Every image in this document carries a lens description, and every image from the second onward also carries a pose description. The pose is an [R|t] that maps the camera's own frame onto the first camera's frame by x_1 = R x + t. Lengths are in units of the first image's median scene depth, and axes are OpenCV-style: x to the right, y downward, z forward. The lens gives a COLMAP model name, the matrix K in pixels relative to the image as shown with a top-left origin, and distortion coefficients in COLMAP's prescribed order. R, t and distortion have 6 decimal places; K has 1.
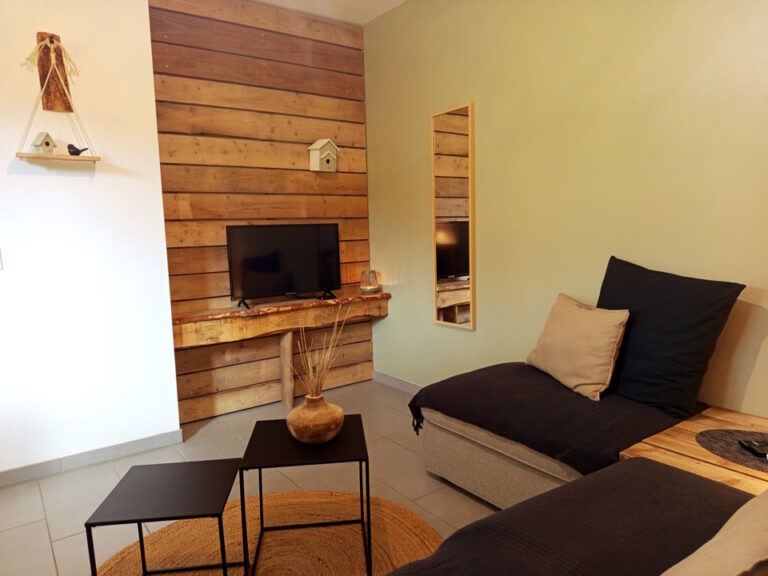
lens RADIAL K [[527.4, 0, 384.0], [0, 527.4, 288.0], [0, 0, 1]] dist [0.068578, -0.109374]
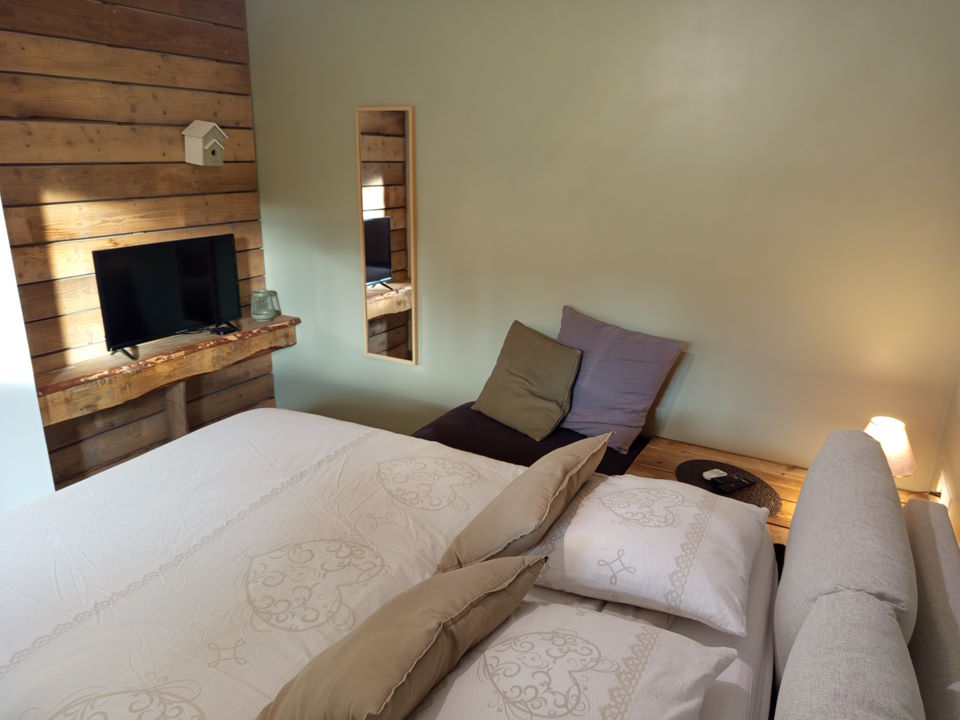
lens RADIAL K [[659.2, 0, 480.0], [0, 659.2, 360.0], [0, 0, 1]] dist [0.068578, -0.109374]
pose [[0.911305, -0.078644, 0.404152, -0.168963], [0.007889, 0.984744, 0.173833, -0.112351], [-0.411657, -0.155227, 0.898022, -0.053145]]
